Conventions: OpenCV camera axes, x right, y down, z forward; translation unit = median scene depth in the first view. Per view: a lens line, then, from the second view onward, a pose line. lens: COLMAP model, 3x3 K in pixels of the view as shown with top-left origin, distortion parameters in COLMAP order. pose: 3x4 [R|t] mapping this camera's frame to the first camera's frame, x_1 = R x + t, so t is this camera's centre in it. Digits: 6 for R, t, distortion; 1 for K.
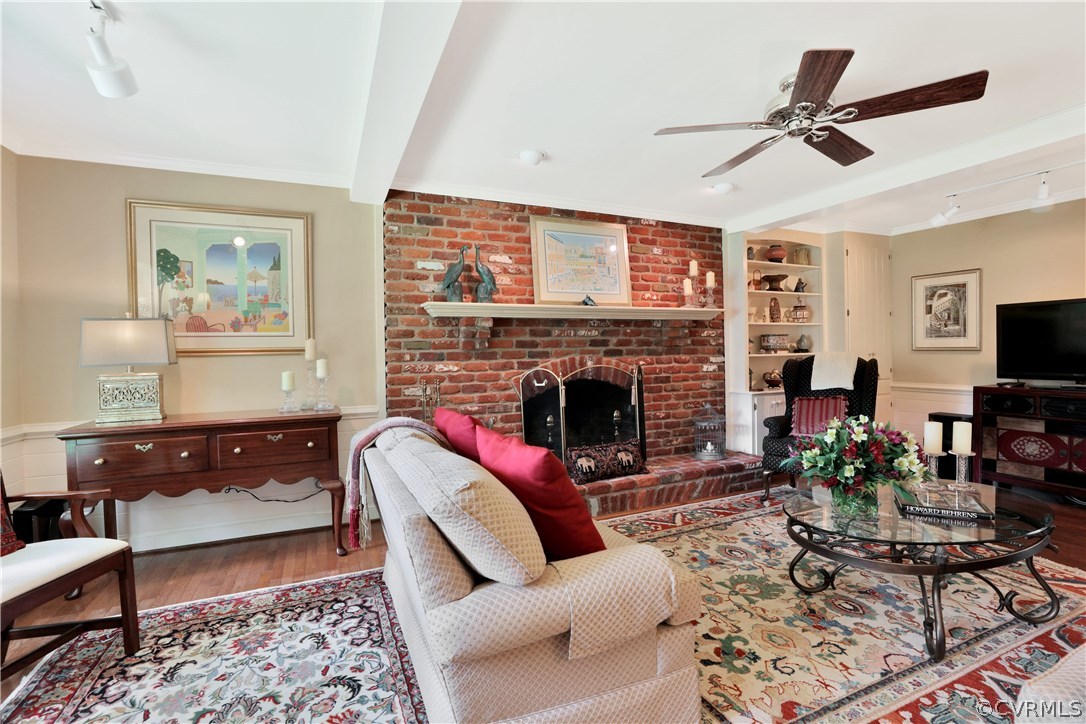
lens RADIAL K [[495.2, 0, 540.4], [0, 495.2, 364.1], [0, 0, 1]] dist [-0.027136, 0.003122]
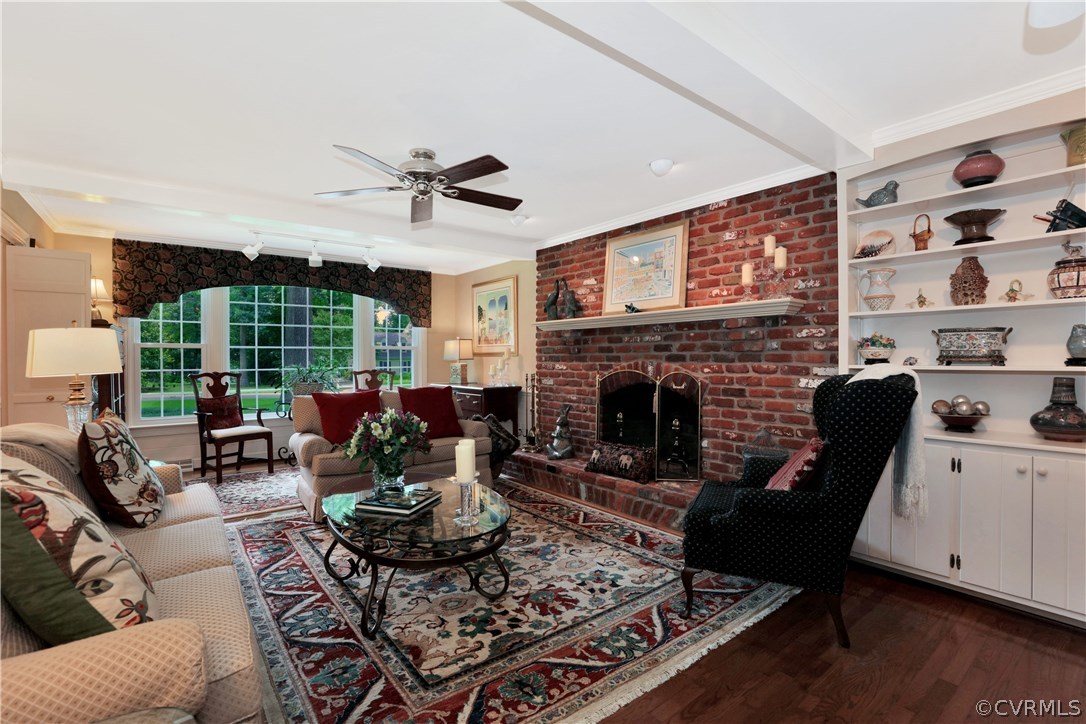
lens RADIAL K [[495.2, 0, 542.4], [0, 495.2, 360.0], [0, 0, 1]] dist [-0.027136, 0.003122]
pose [[0.249437, 0.027356, -0.968005, 1.029637], [-0.014619, 0.999593, 0.024482, -0.039954], [0.968281, 0.008044, 0.249735, 0.528312]]
